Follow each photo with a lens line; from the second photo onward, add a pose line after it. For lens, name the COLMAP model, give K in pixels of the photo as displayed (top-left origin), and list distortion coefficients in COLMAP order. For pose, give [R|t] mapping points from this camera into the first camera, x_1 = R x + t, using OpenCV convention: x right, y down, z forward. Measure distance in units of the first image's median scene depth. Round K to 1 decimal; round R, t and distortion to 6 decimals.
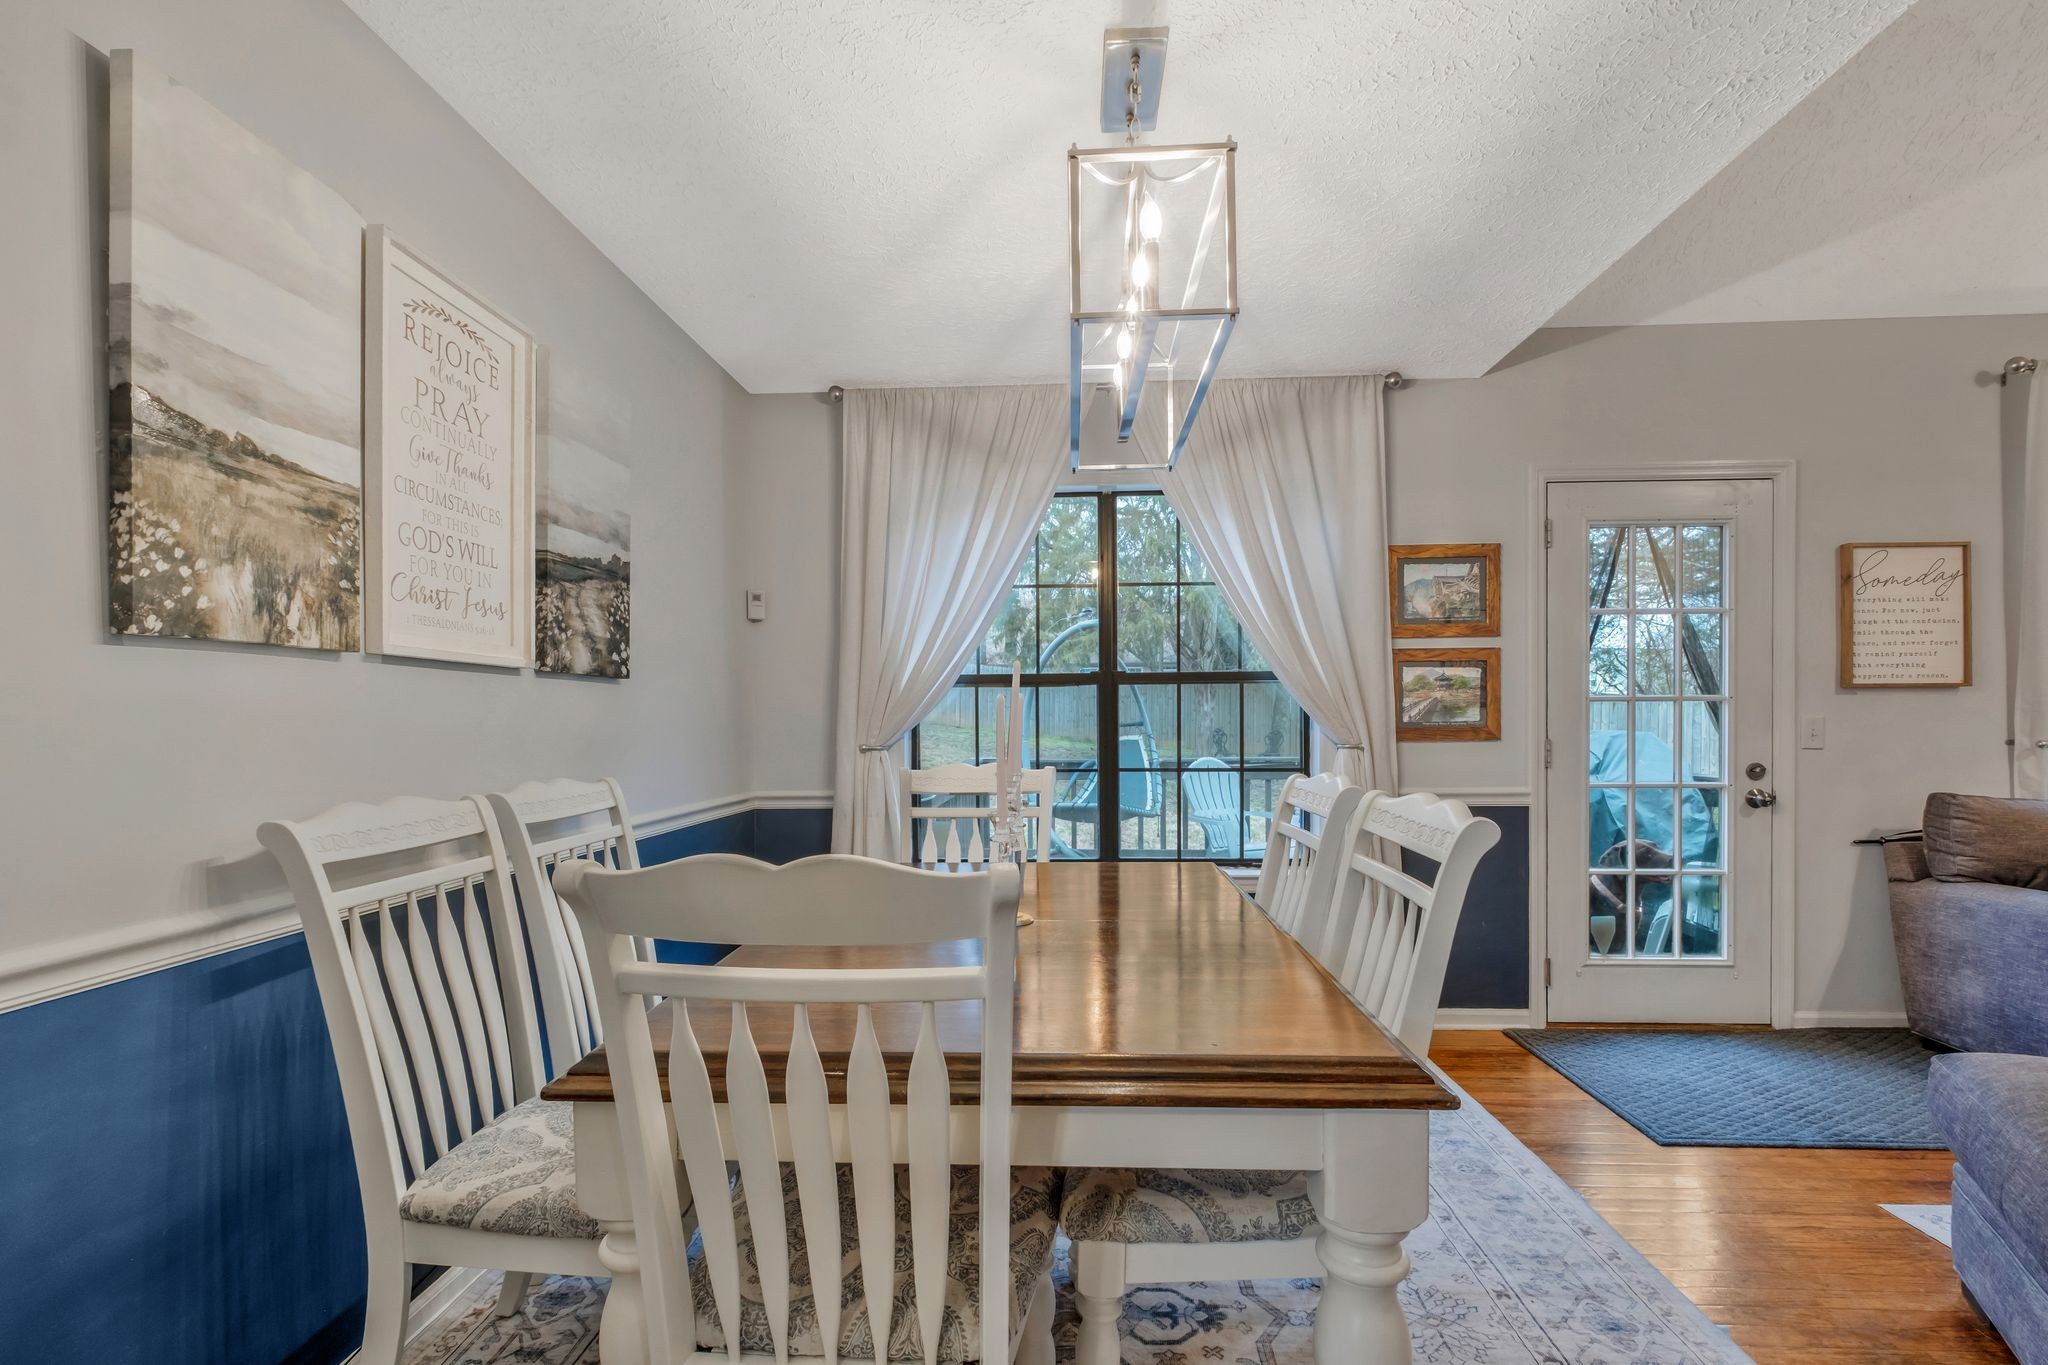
lens RADIAL K [[910.4, 0, 1028.8], [0, 910.4, 725.4], [0, 0, 1]] dist [-0.000028, 0.000275]
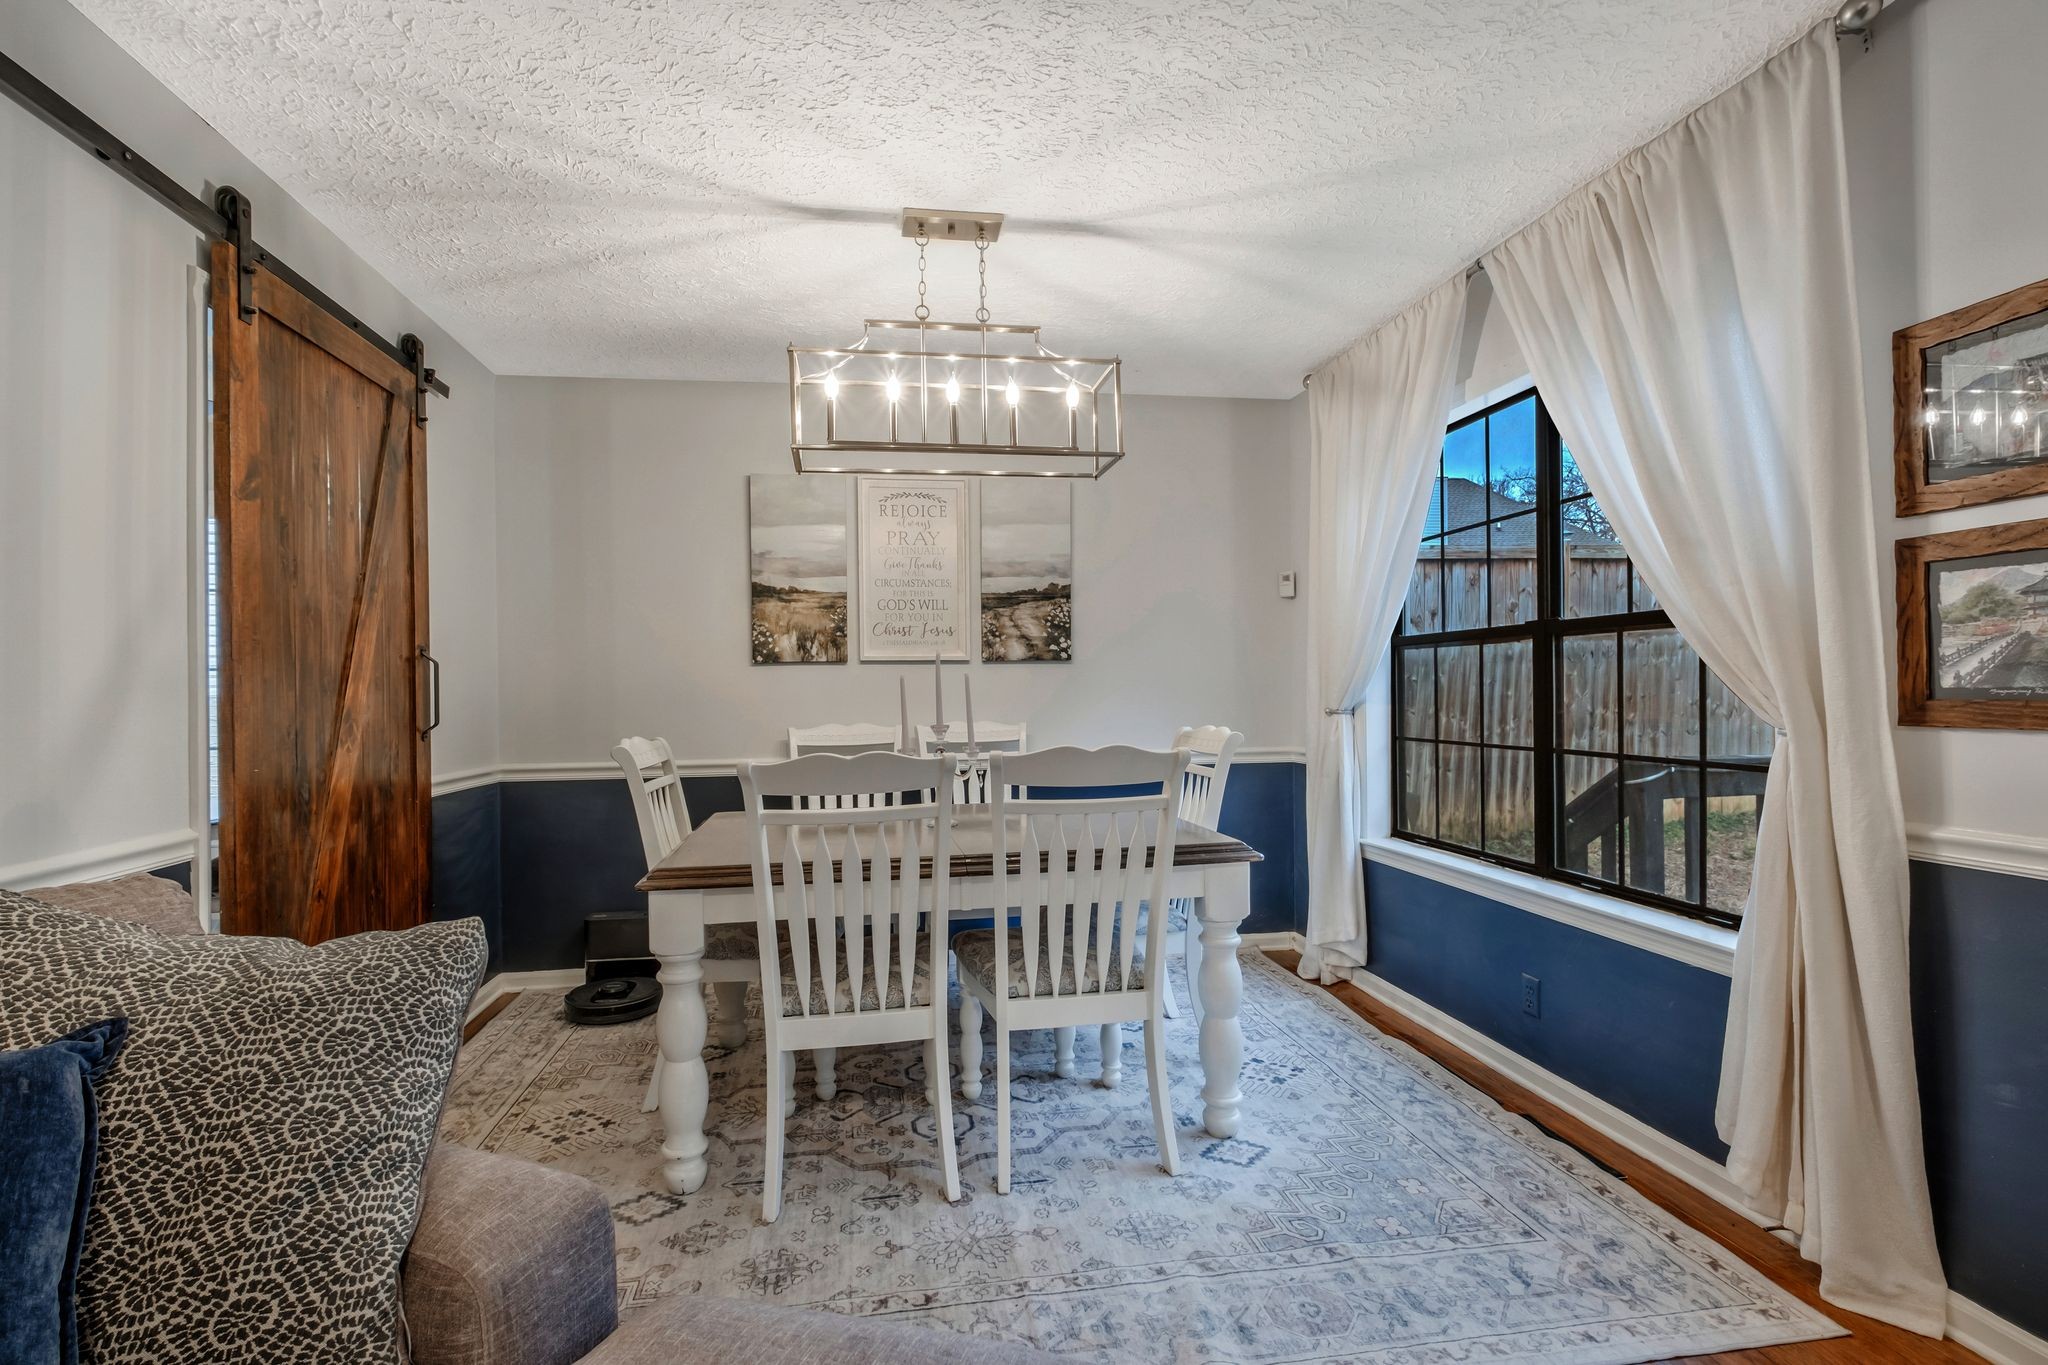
lens RADIAL K [[917.8, 0, 993.8], [0, 917.8, 692.1], [0, 0, 1]] dist [0.000850, 0.000282]
pose [[0.196602, 0.006995, -0.980458, 1.127653], [0.005238, 0.999953, 0.008184, -0.011509], [0.980469, -0.006745, 0.196556, 0.603384]]
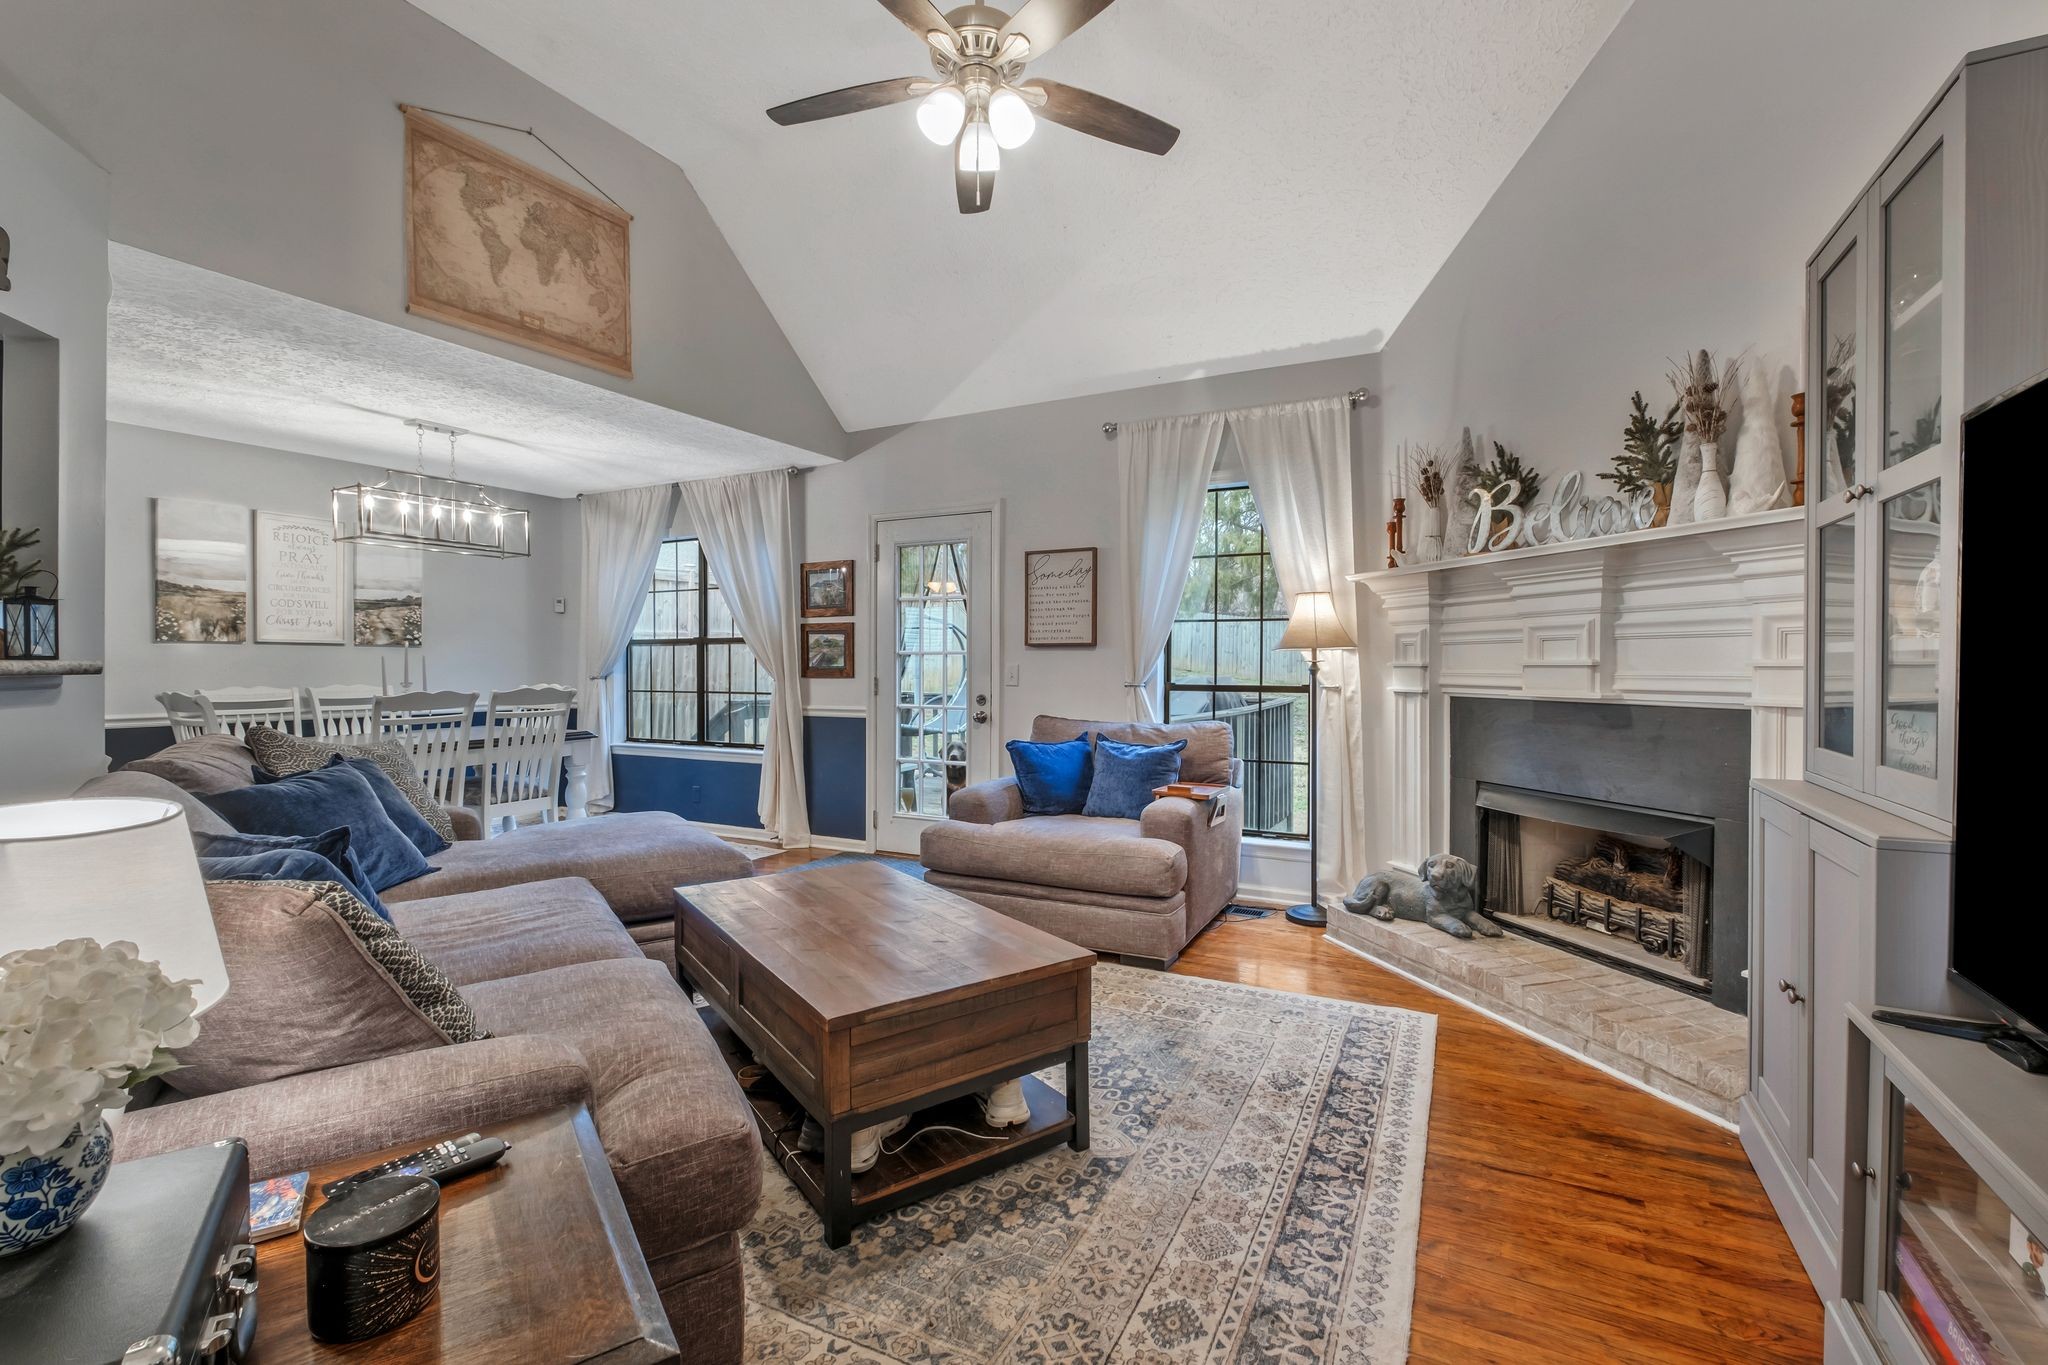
lens RADIAL K [[895.2, 0, 1022.8], [0, 895.2, 670.1], [0, 0, 1]] dist [0.000163, 0.000280]
pose [[0.907368, 0.008775, -0.420247, 2.123266], [-0.008032, 0.999961, 0.003537, -0.008619], [0.420261, 0.000167, 0.907403, -0.507146]]
